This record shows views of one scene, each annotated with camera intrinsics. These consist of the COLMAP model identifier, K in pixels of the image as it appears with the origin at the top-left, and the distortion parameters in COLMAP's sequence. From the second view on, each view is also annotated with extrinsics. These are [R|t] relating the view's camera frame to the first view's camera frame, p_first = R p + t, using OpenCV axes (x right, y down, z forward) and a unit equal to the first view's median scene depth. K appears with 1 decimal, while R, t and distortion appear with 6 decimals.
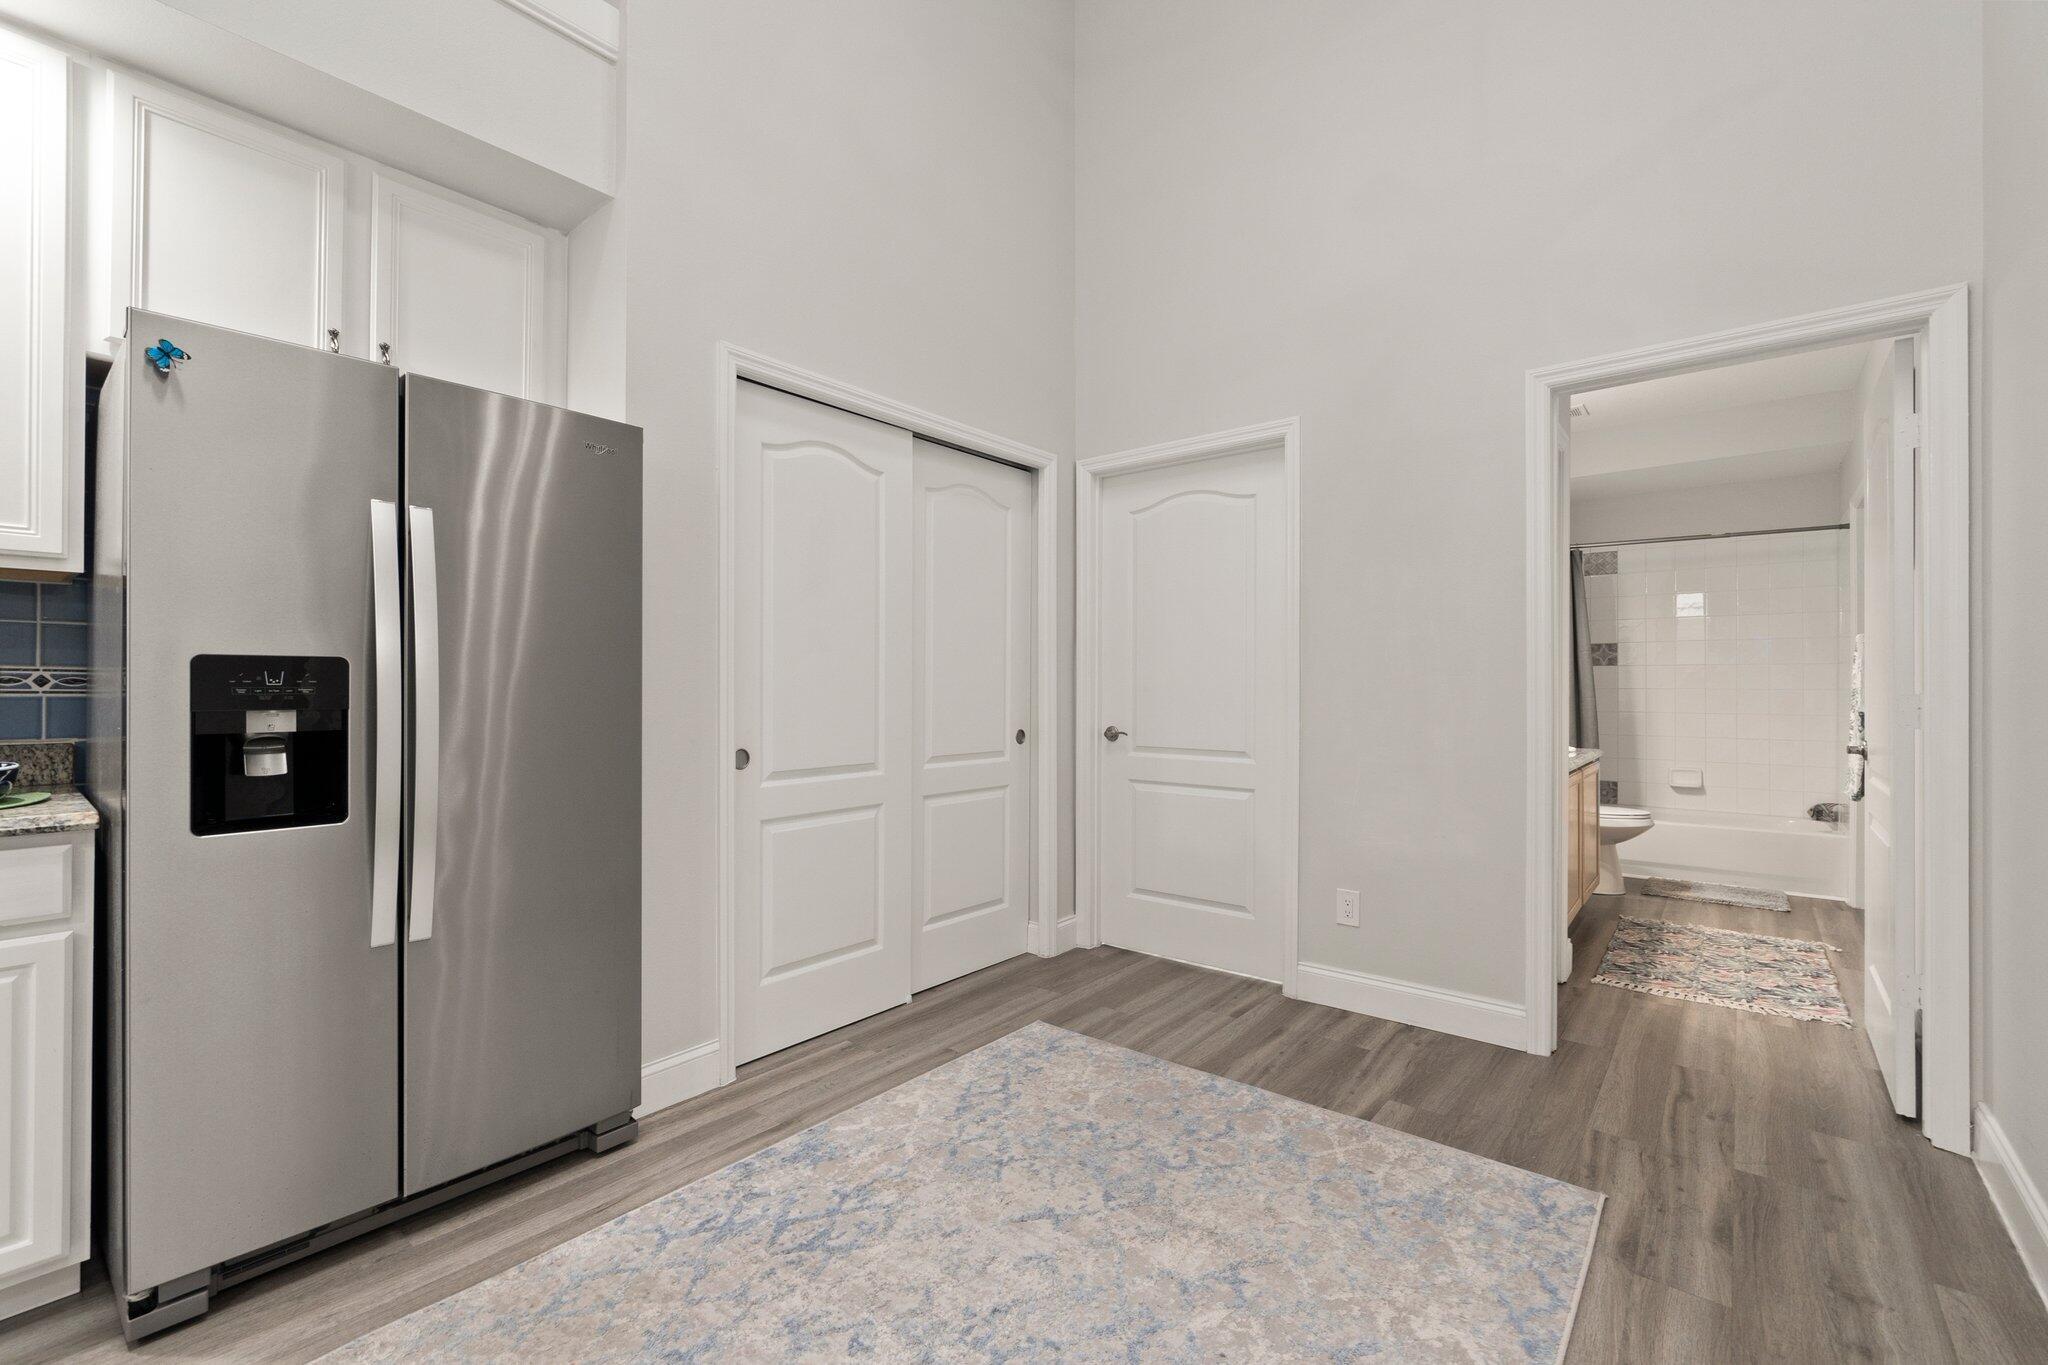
lens RADIAL K [[877.1, 0, 1015.2], [0, 877.1, 680.6], [0, 0, 1]] dist [-0.007819, 0.002464]
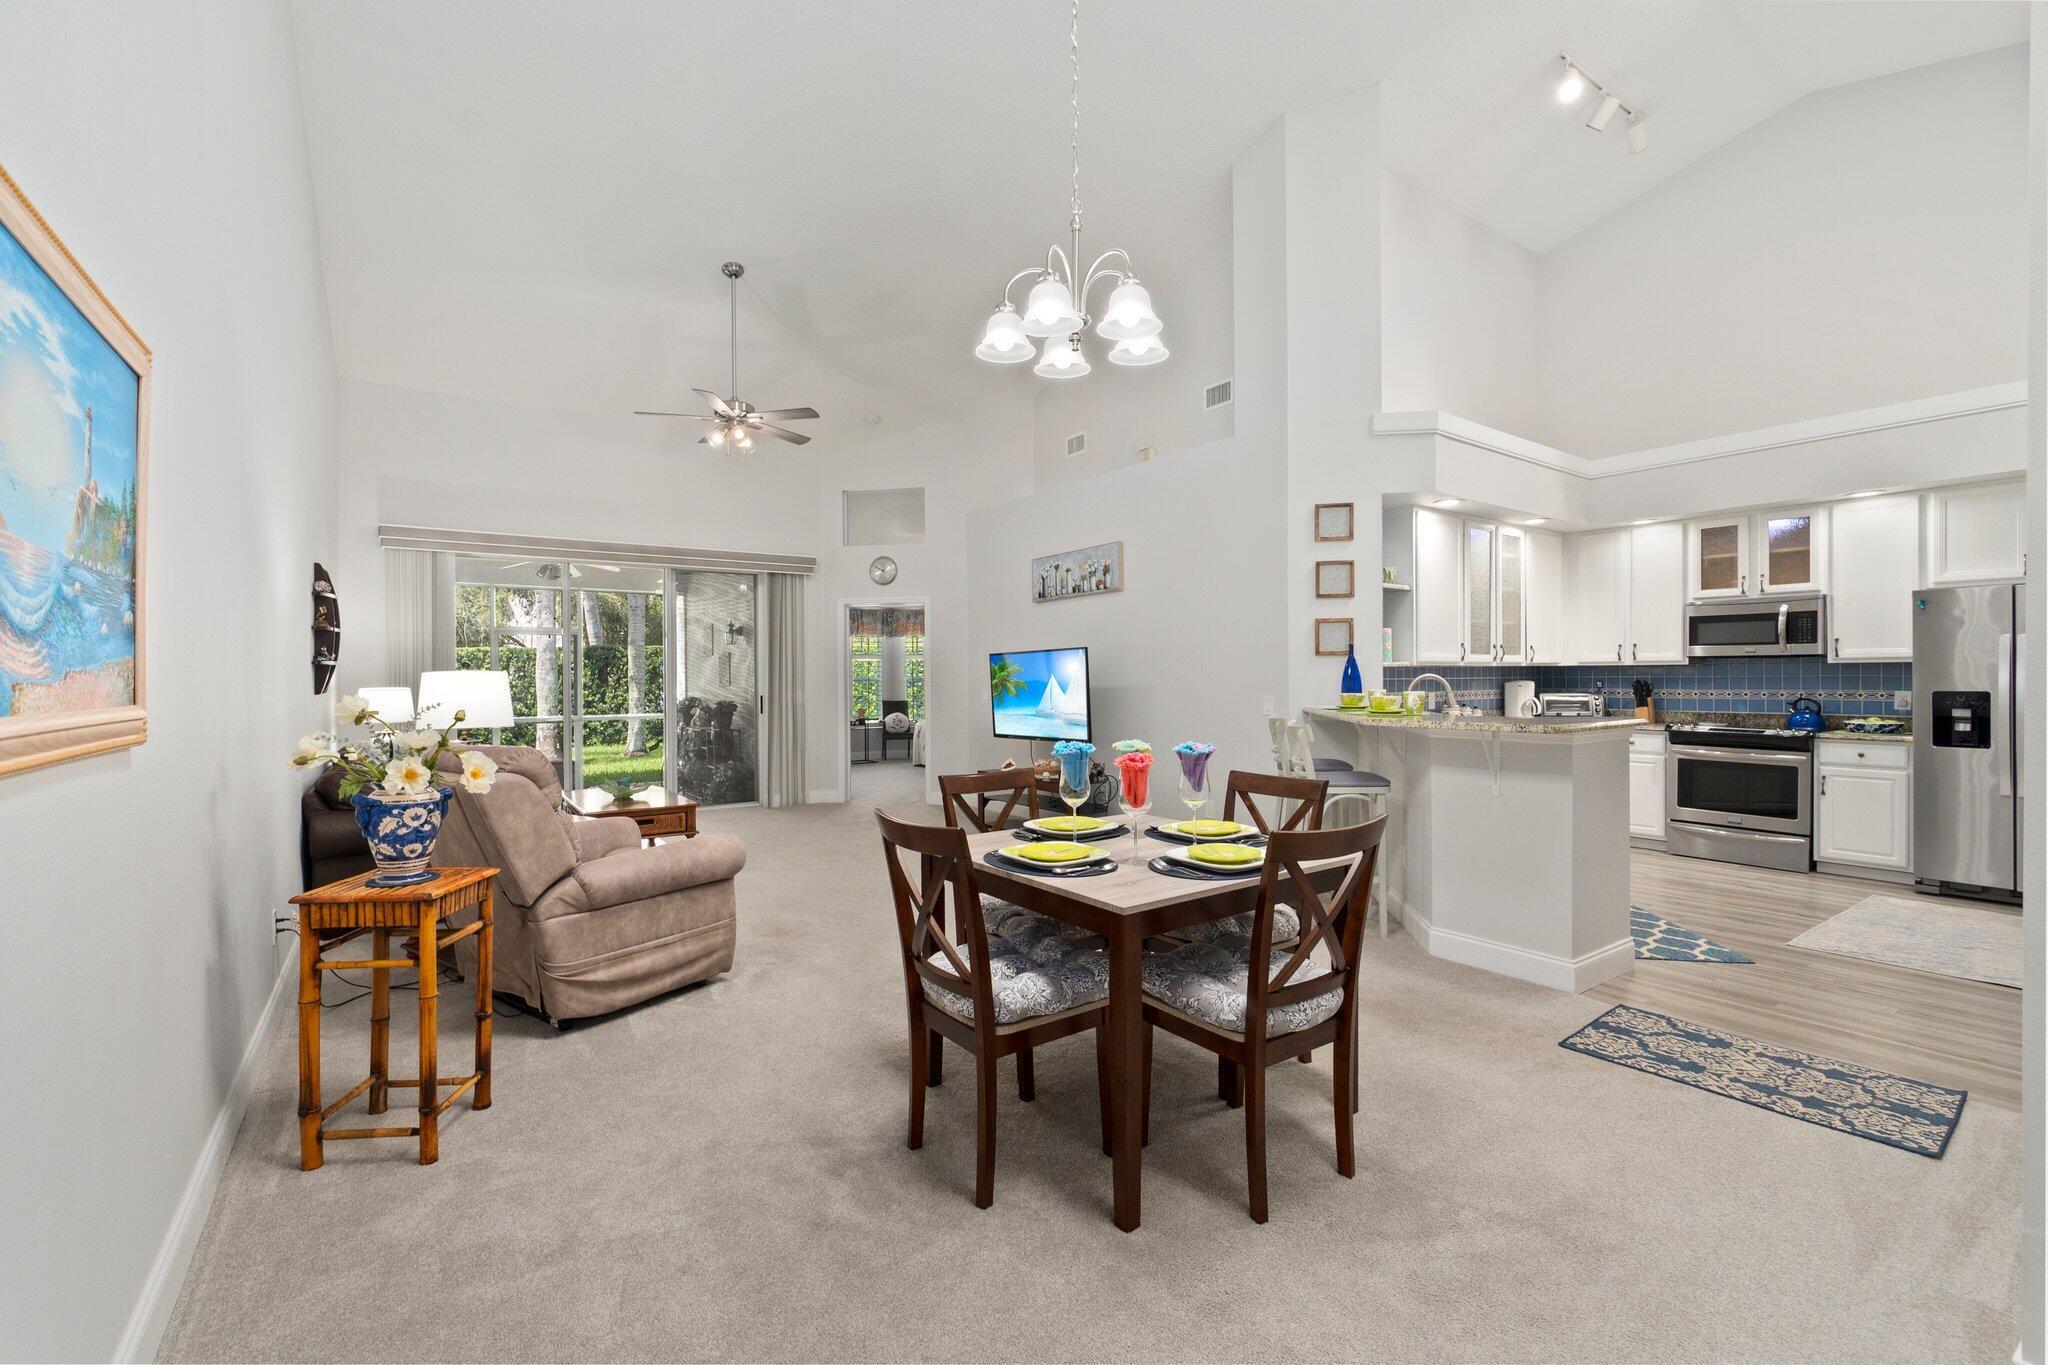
lens RADIAL K [[877.1, 0, 1003.4], [0, 877.1, 680.6], [0, 0, 1]] dist [-0.007819, 0.002464]
pose [[-0.262556, 0.004907, -0.964904, 2.328714], [0.011761, 0.999929, 0.001885, -0.087008], [0.964845, -0.010853, -0.262595, -1.120796]]
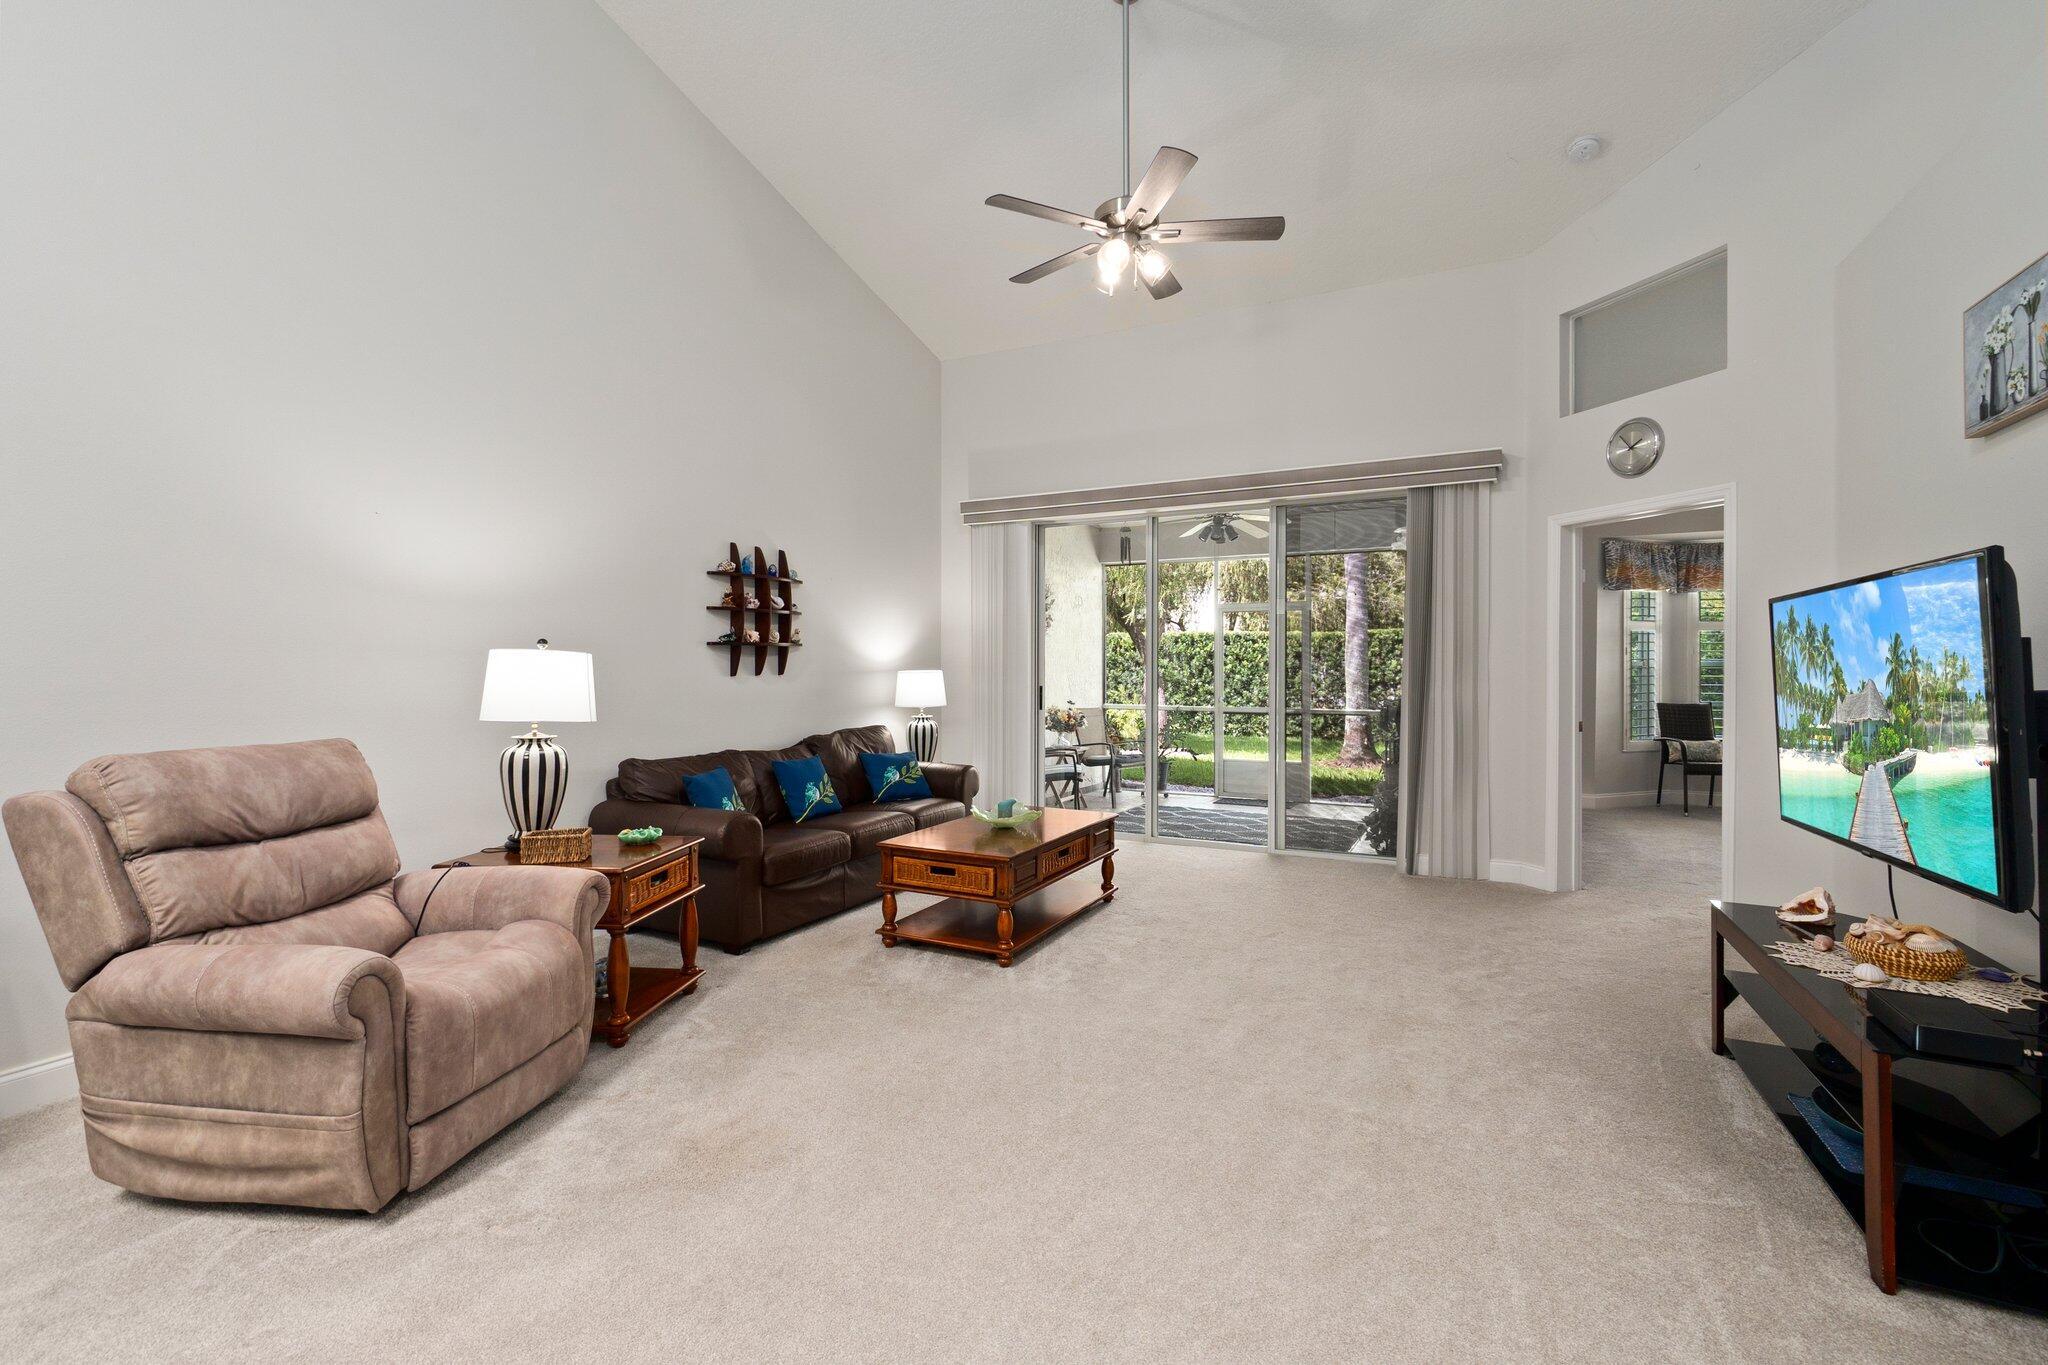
lens RADIAL K [[877.1, 0, 1023.9], [0, 877.1, 684.0], [0, 0, 1]] dist [-0.007819, 0.002464]
pose [[-0.971844, 0.003580, -0.235597, 0.327100], [0.000310, 0.999903, 0.013914, -0.076816], [0.235624, 0.013449, -0.971751, -1.070681]]
